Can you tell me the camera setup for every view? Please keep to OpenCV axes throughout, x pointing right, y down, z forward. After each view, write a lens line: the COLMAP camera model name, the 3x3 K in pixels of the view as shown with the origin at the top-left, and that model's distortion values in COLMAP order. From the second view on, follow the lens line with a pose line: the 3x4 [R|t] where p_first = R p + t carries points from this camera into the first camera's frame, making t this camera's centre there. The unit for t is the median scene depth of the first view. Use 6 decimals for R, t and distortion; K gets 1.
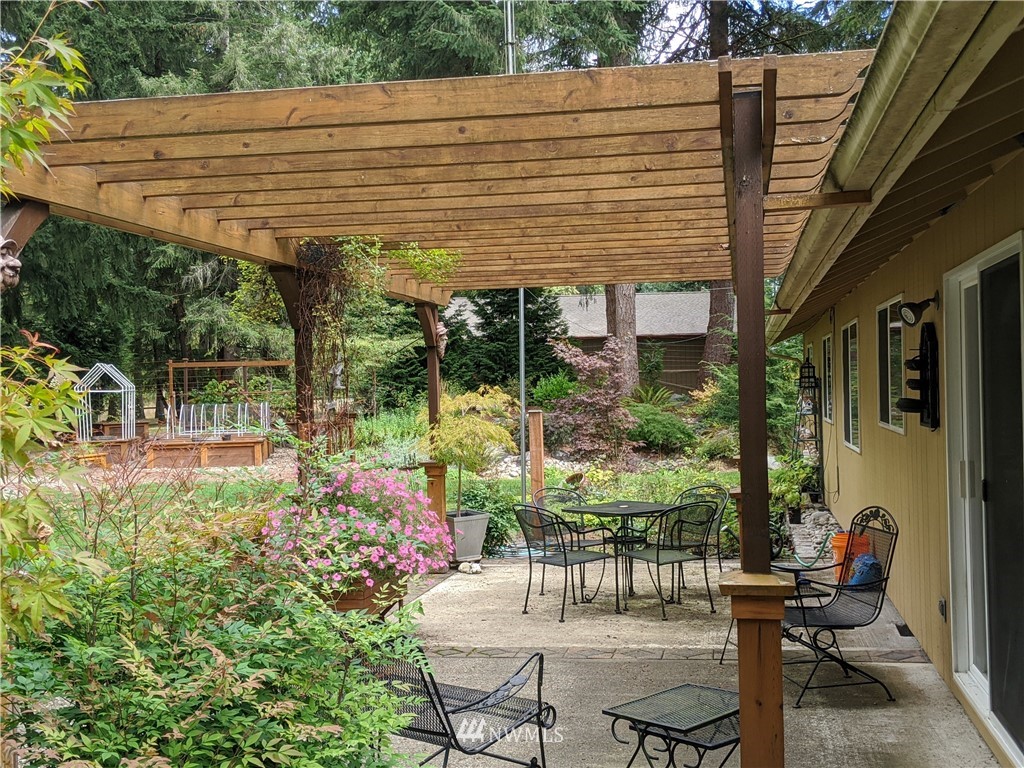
lens RADIAL K [[1264.6, 0, 510.5], [0, 1264.6, 401.4], [0, 0, 1]] dist [0.064124, -0.102613]
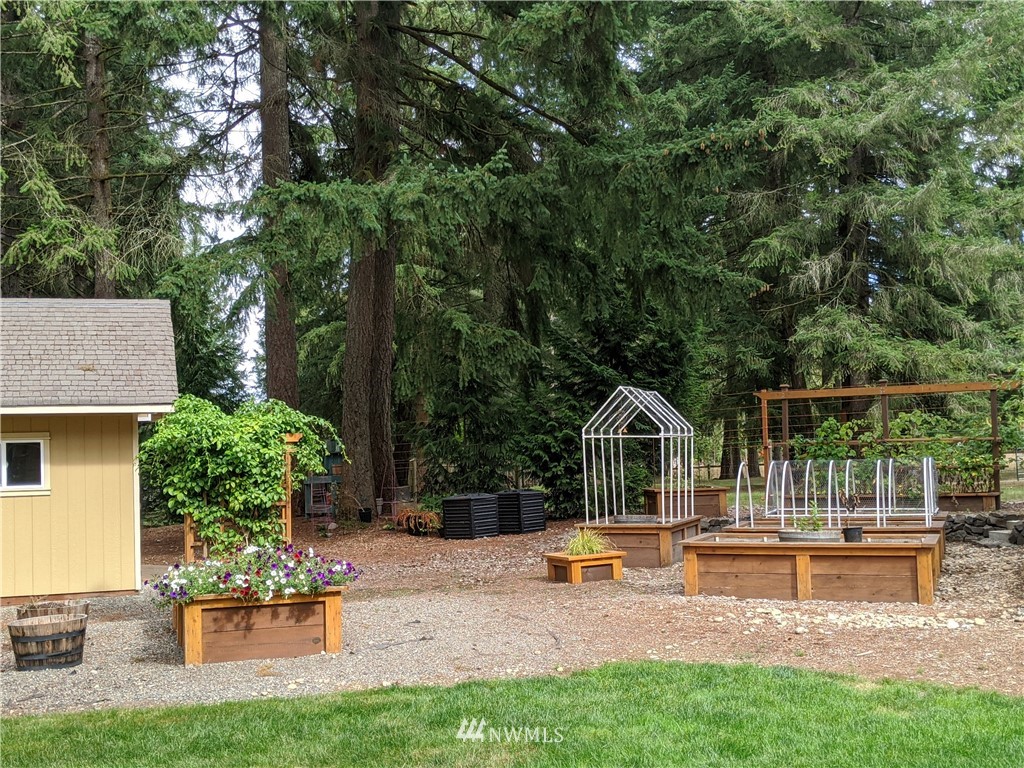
lens RADIAL K [[1264.6, 0, 510.5], [0, 1264.6, 401.4], [0, 0, 1]] dist [0.064124, -0.102613]
pose [[0.883869, -0.015256, -0.467486, -0.089482], [-0.004569, 0.999139, -0.041245, -0.000137], [0.467712, 0.038591, 0.883038, 0.406593]]
